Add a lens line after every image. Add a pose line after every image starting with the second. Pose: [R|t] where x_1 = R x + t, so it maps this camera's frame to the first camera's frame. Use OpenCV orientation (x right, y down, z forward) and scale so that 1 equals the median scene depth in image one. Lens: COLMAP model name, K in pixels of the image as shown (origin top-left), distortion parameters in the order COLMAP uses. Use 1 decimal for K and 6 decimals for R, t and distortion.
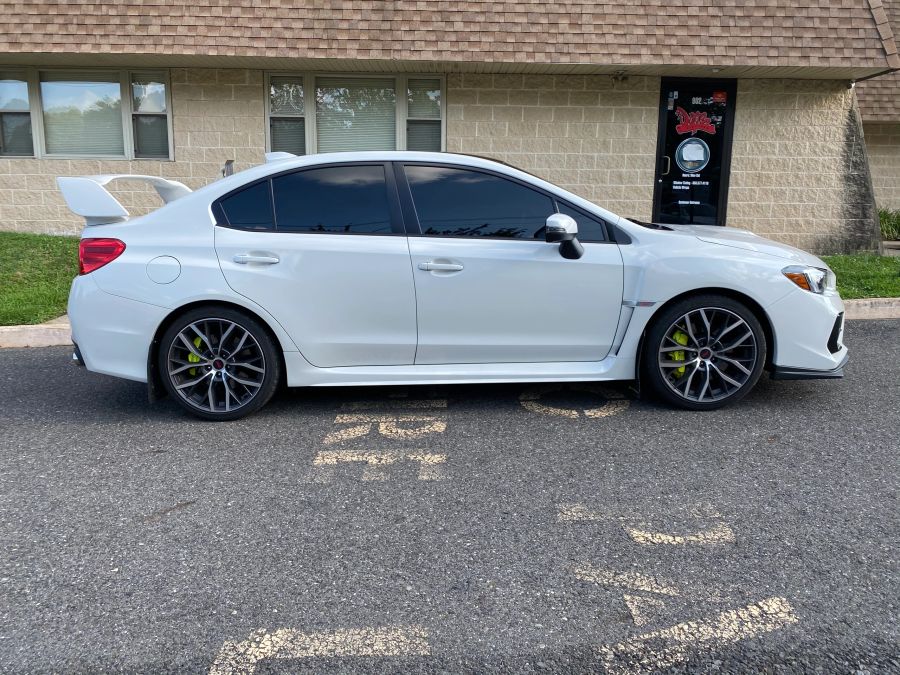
lens RADIAL K [[678.8, 0, 461.4], [0, 678.8, 334.4], [0, 0, 1]] dist [0.021314, -0.021416]
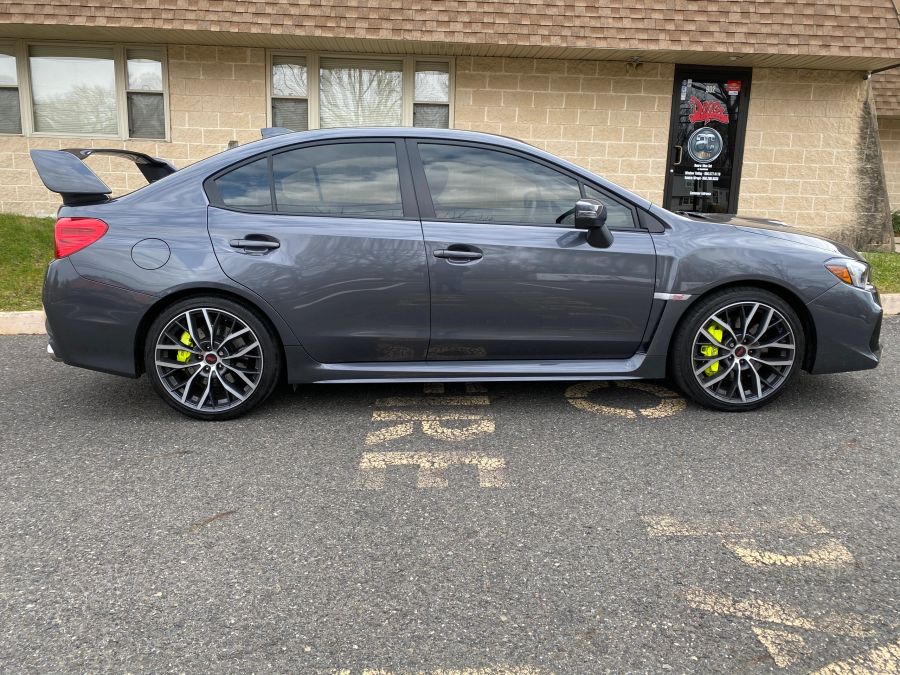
lens RADIAL K [[676.5, 0, 457.3], [0, 676.5, 328.5], [0, 0, 1]] dist [0.021889, -0.017659]
pose [[0.999646, 0.010921, 0.024246, -0.043011], [-0.011039, 0.999928, 0.004713, -0.000393], [-0.024193, -0.004979, 0.999695, 0.035964]]
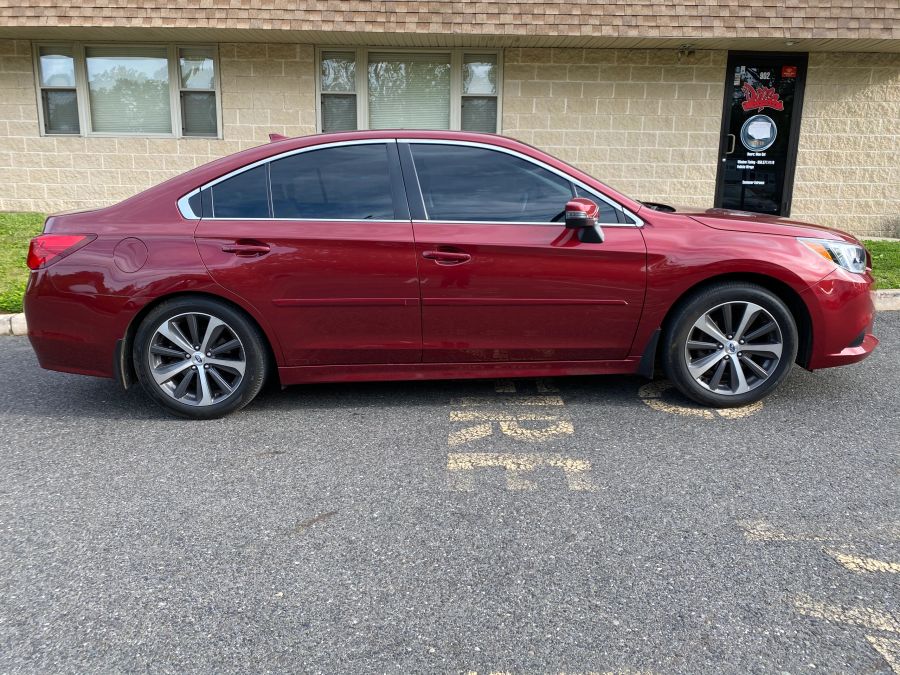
lens RADIAL K [[678.8, 0, 459.2], [0, 678.8, 329.2], [0, 0, 1]] dist [0.021314, -0.021416]
pose [[0.999803, 0.005526, -0.019053, -0.071508], [-0.005071, 0.999703, 0.023838, -0.008846], [0.019179, -0.023737, 0.999534, 0.029422]]
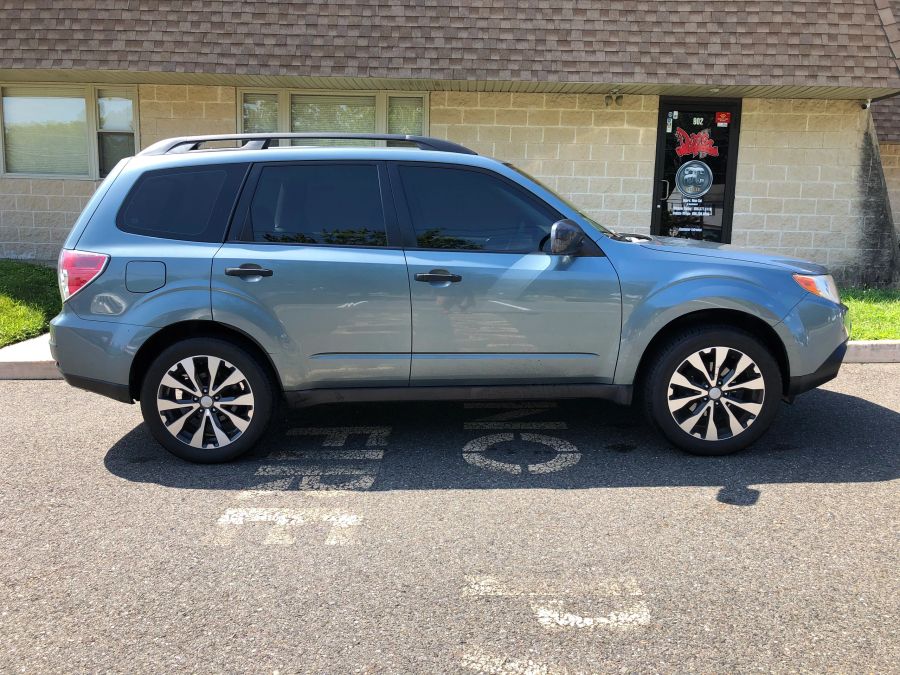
lens RADIAL K [[731.0, 0, 457.6], [0, 731.0, 335.9], [0, 0, 1]] dist [0.020289, -0.010885]
pose [[0.999670, 0.011771, -0.022841, 0.049017], [-0.012566, 0.999309, -0.034981, -0.012563], [0.022414, 0.035256, 0.999127, 0.002218]]
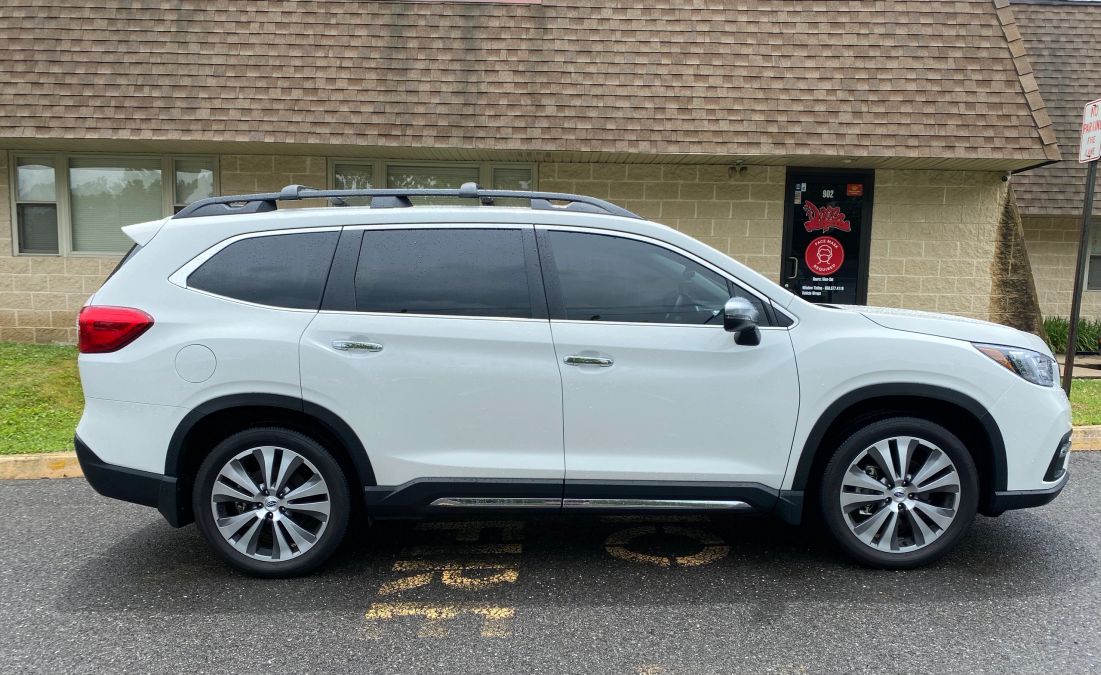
lens RADIAL K [[829.4, 0, 562.0], [0, 829.4, 406.5], [0, 0, 1]] dist [0.020953, -0.021343]
pose [[0.999977, 0.005290, -0.004331, 0.016707], [-0.005554, 0.997976, -0.063346, -0.006964], [0.003987, 0.063369, 0.997982, -0.039805]]
